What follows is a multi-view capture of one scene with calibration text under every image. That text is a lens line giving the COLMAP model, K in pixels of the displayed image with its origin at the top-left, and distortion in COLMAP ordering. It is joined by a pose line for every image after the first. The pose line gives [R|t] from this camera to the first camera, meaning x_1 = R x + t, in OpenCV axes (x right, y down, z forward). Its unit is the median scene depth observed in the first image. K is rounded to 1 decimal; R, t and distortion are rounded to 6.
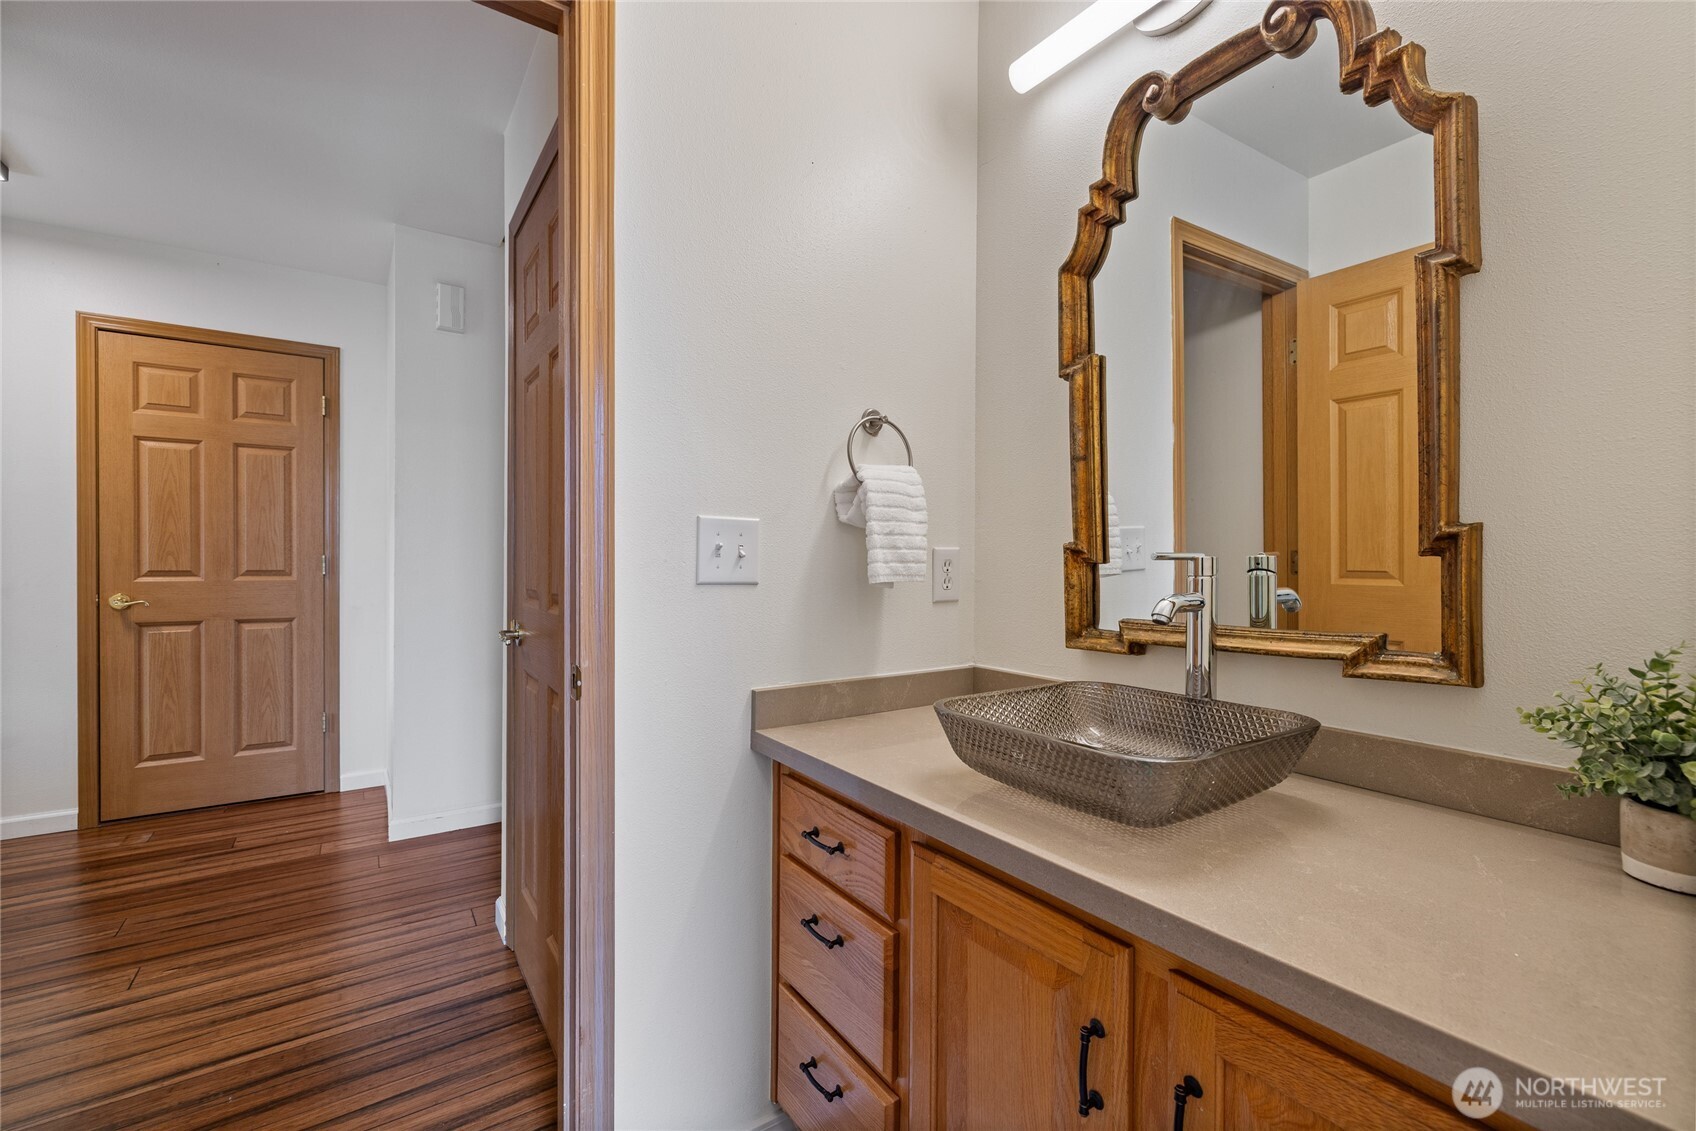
lens RADIAL K [[744.5, 0, 846.2], [0, 744.5, 560.5], [0, 0, 1]] dist [0.036760, 0.000109]
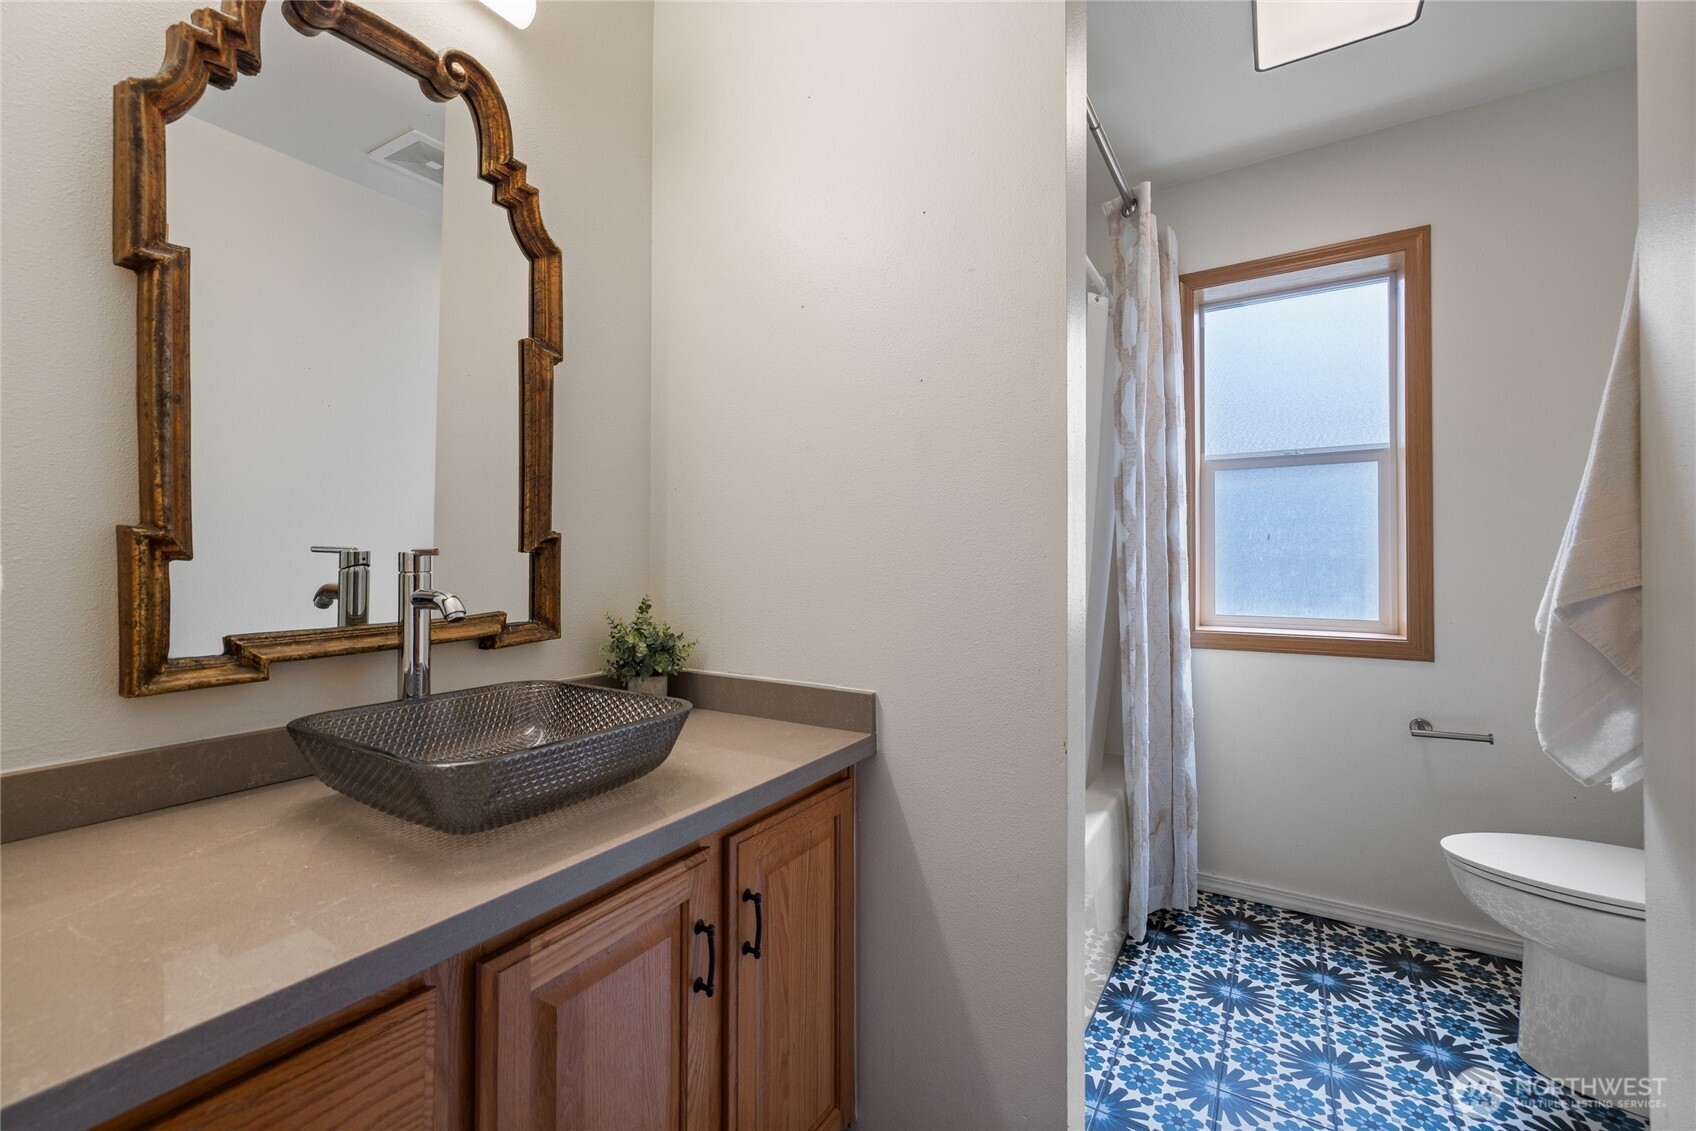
lens RADIAL K [[710.8, 0, 824.3], [0, 710.8, 557.0], [0, 0, 1]] dist [0.002056, 0.000249]
pose [[-0.401127, 0.005219, 0.916008, -0.581695], [0.000680, 0.999985, -0.005400, 0.007626], [-0.916022, -0.001543, -0.401124, 0.891965]]
